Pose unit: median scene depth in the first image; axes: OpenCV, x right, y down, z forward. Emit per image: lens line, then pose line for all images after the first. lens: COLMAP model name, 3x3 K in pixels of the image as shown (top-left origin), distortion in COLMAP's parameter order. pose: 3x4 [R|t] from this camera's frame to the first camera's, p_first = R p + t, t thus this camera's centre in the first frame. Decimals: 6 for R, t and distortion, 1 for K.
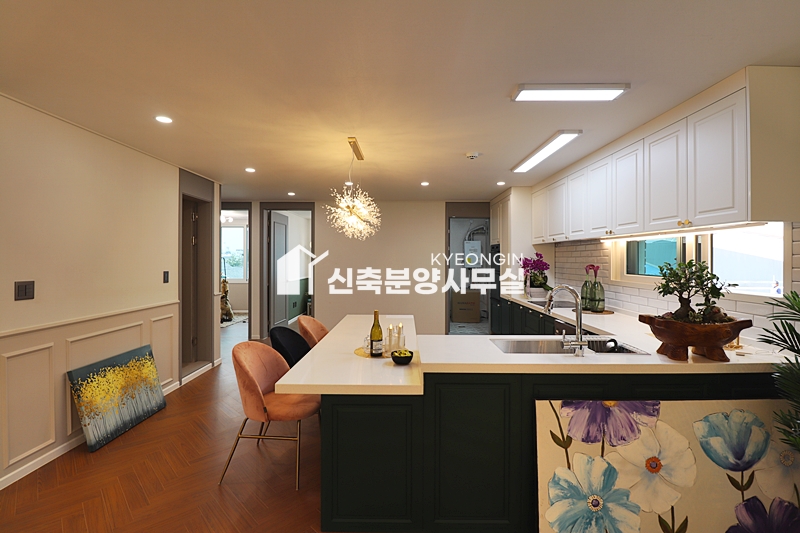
lens RADIAL K [[371.9, 0, 403.7], [0, 371.9, 253.7], [0, 0, 1]] dist [-0.004873, -0.000952]
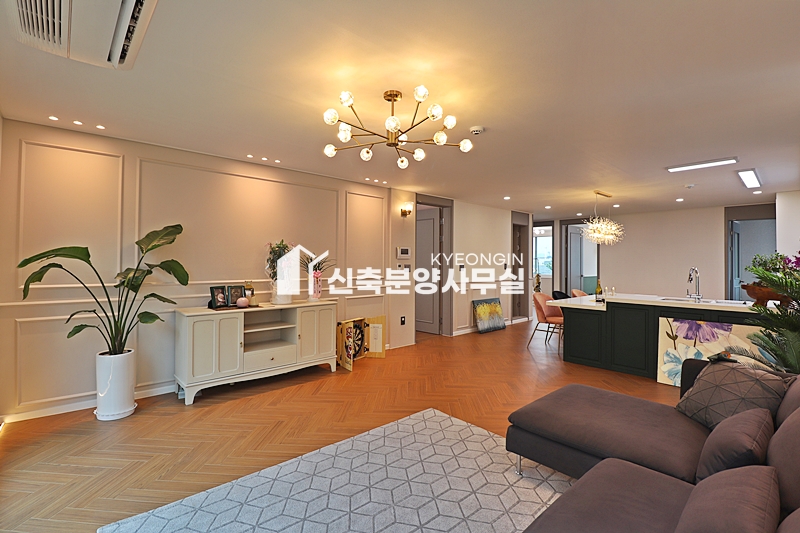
lens RADIAL K [[371.9, 0, 399.6], [0, 371.9, 259.9], [0, 0, 1]] dist [-0.004873, -0.000952]
pose [[0.678420, 0.002906, -0.734669, 0.624300], [-0.000277, 0.999993, 0.003700, 0.031617], [0.734674, -0.002307, 0.678416, -1.096099]]
